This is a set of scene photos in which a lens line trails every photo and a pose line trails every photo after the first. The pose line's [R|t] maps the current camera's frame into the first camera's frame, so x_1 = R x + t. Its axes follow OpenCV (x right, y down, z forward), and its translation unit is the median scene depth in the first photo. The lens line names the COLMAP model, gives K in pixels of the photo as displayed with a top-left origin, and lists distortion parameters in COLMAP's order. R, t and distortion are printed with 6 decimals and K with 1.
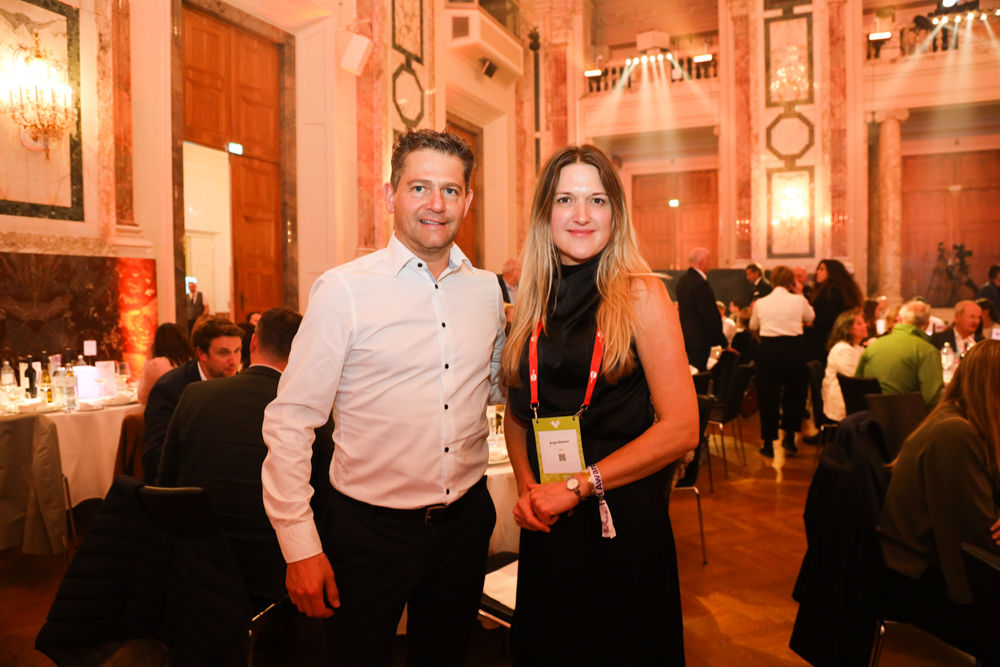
lens RADIAL K [[679.0, 0, 506.8], [0, 679.0, 332.5], [0, 0, 1]] dist [-0.118219, 0.063133]
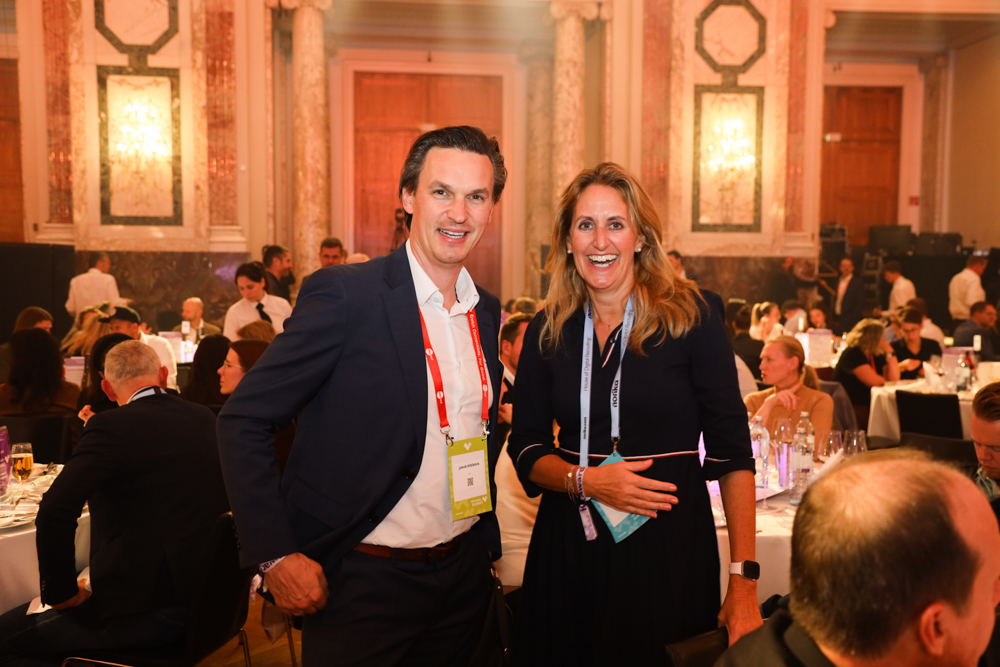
lens RADIAL K [[1063.5, 0, 497.4], [0, 1063.5, 336.4], [0, 0, 1]] dist [0.063510, 0.000000]
pose [[0.854616, -0.012325, 0.519115, 0.198079], [0.012631, 0.999916, 0.002946, -0.011510], [-0.519108, 0.004039, 0.854699, 0.027895]]
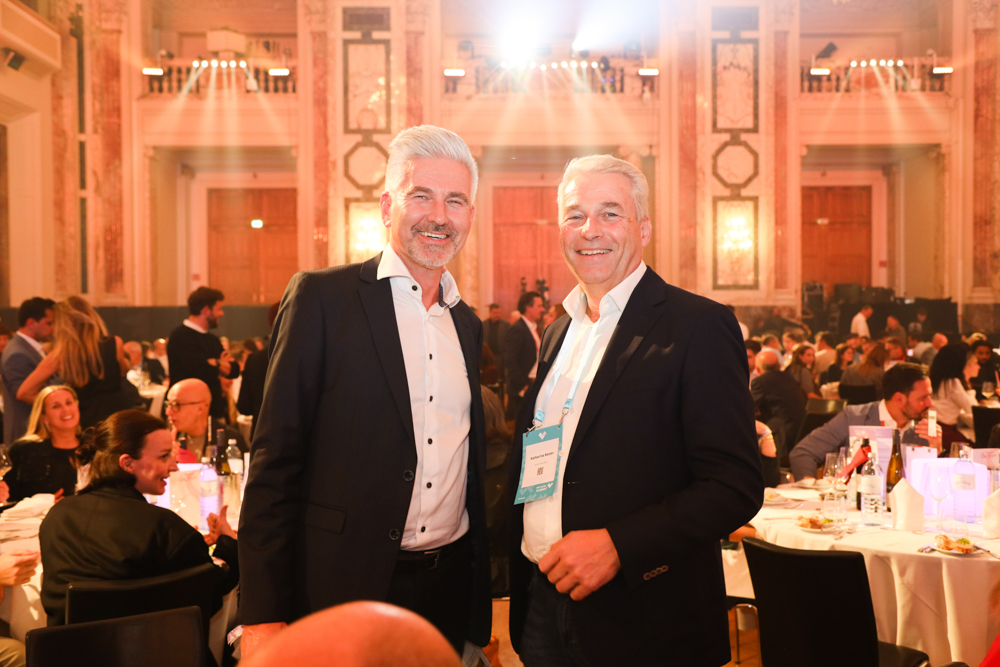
lens RADIAL K [[944.5, 0, 504.6], [0, 944.5, 329.7], [0, 0, 1]] dist [0.035480, 0.000000]
pose [[0.903605, 0.002549, 0.428358, 0.015581], [0.019083, 0.998750, -0.046199, 0.010521], [-0.427941, 0.049920, 0.902427, -0.315099]]
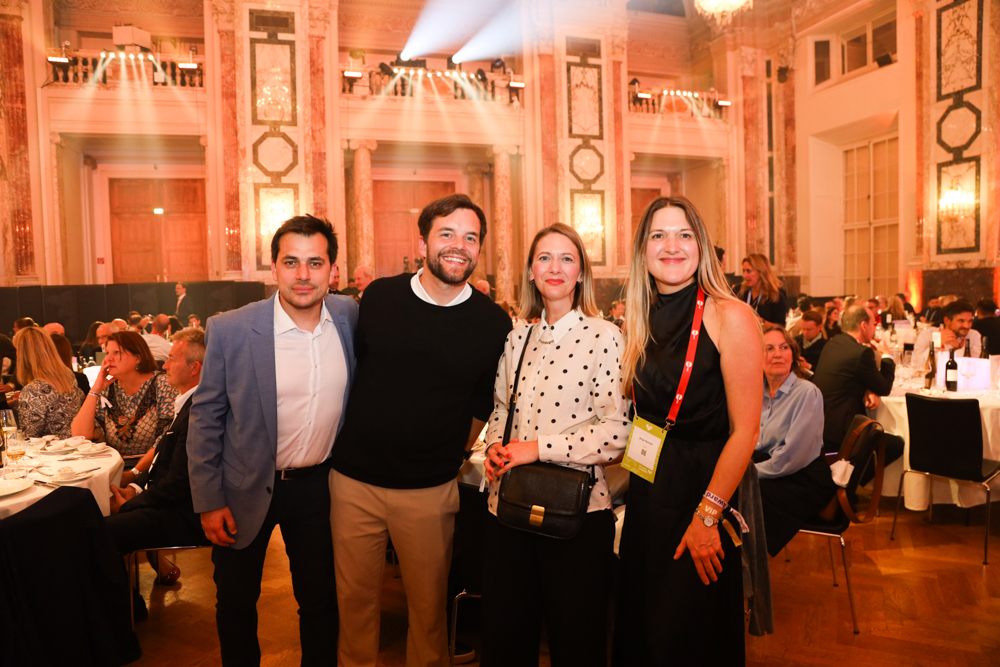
lens RADIAL K [[679.0, 0, 508.4], [0, 679.0, 339.8], [0, 0, 1]] dist [-0.118219, 0.063133]
pose [[0.745819, -0.050176, 0.664256, -0.013504], [0.052265, 0.998493, 0.016742, 0.000446], [-0.664095, 0.022231, 0.747317, -0.033224]]
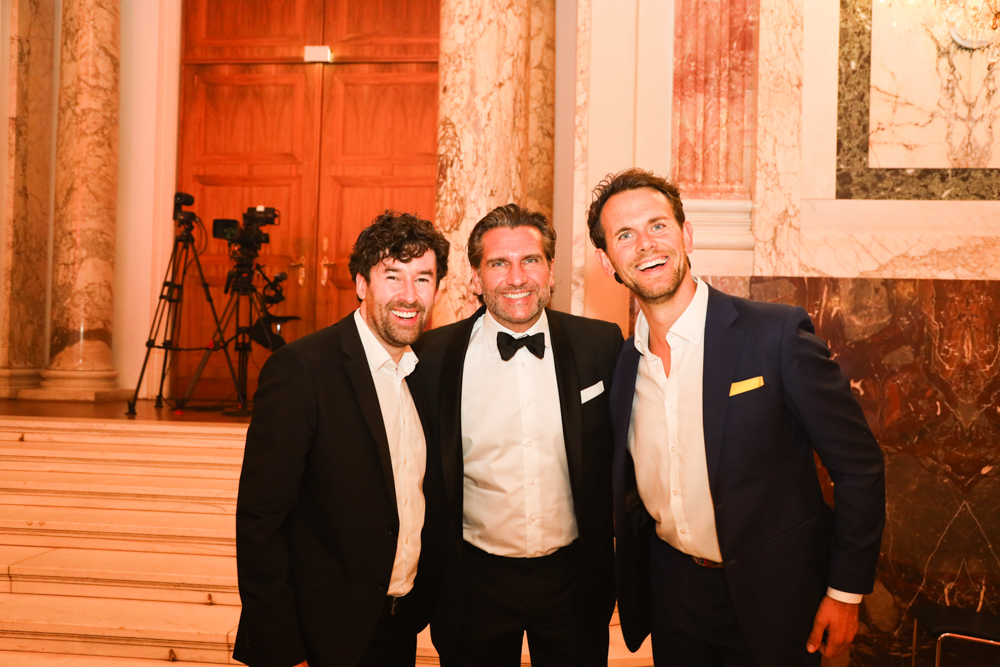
lens RADIAL K [[912.9, 0, 499.5], [0, 912.9, 333.9], [0, 0, 1]] dist [0.008120, 0.000000]
pose [[0.949834, 0.050684, 0.308619, 0.703581], [-0.025141, 0.995962, -0.086187, -0.042070], [-0.311741, 0.074104, 0.947273, 0.574676]]
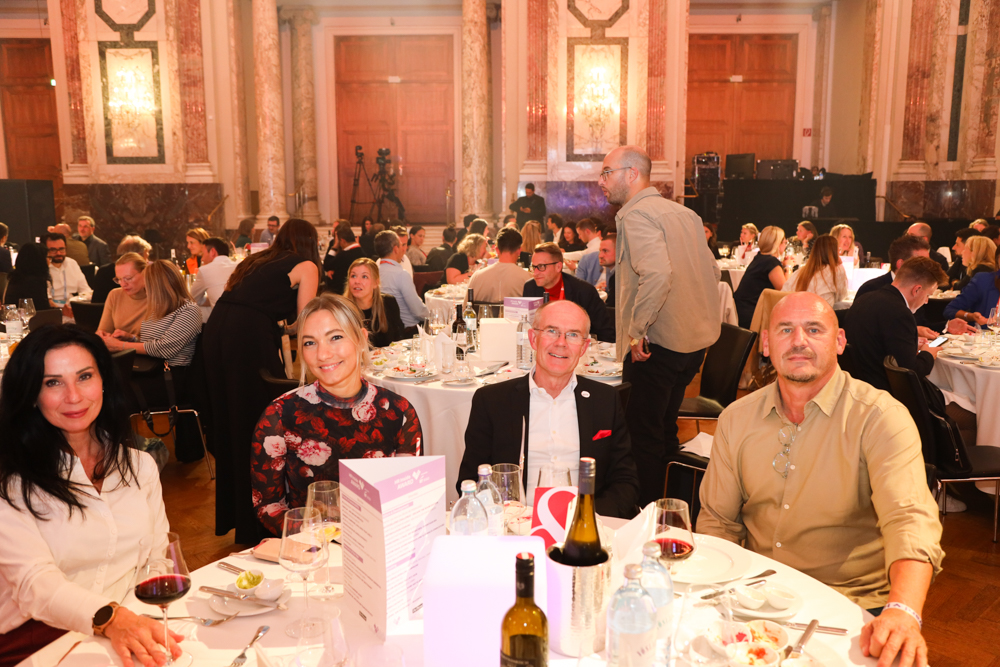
lens RADIAL K [[865.8, 0, 496.1], [0, 865.8, 337.3], [0, 0, 1]] dist [-0.041374, 0.072425]
pose [[0.921743, -0.051959, 0.384304, 0.408098], [0.013240, 0.994622, 0.102721, -0.006975], [-0.387575, -0.089594, 0.917474, -0.102248]]
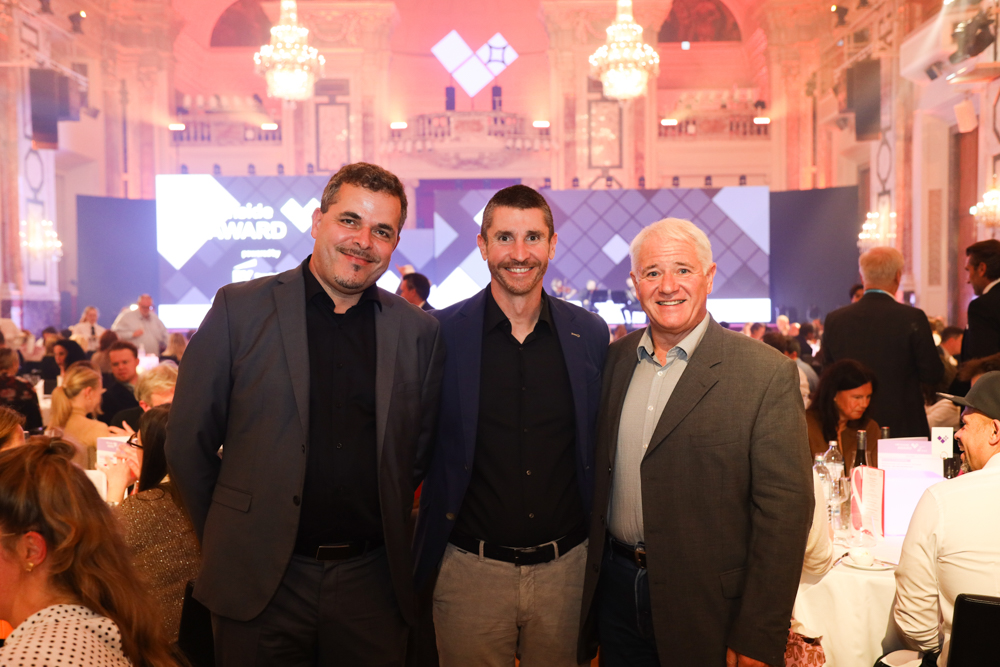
lens RADIAL K [[1115.0, 0, 502.1], [0, 1115.0, 334.8], [0, 0, 1]] dist [0.073351, 0.000000]
pose [[0.919920, -0.004941, 0.392075, -0.134304], [0.019952, 0.999215, -0.034221, 0.061716], [-0.391598, 0.039303, 0.919297, -1.133142]]
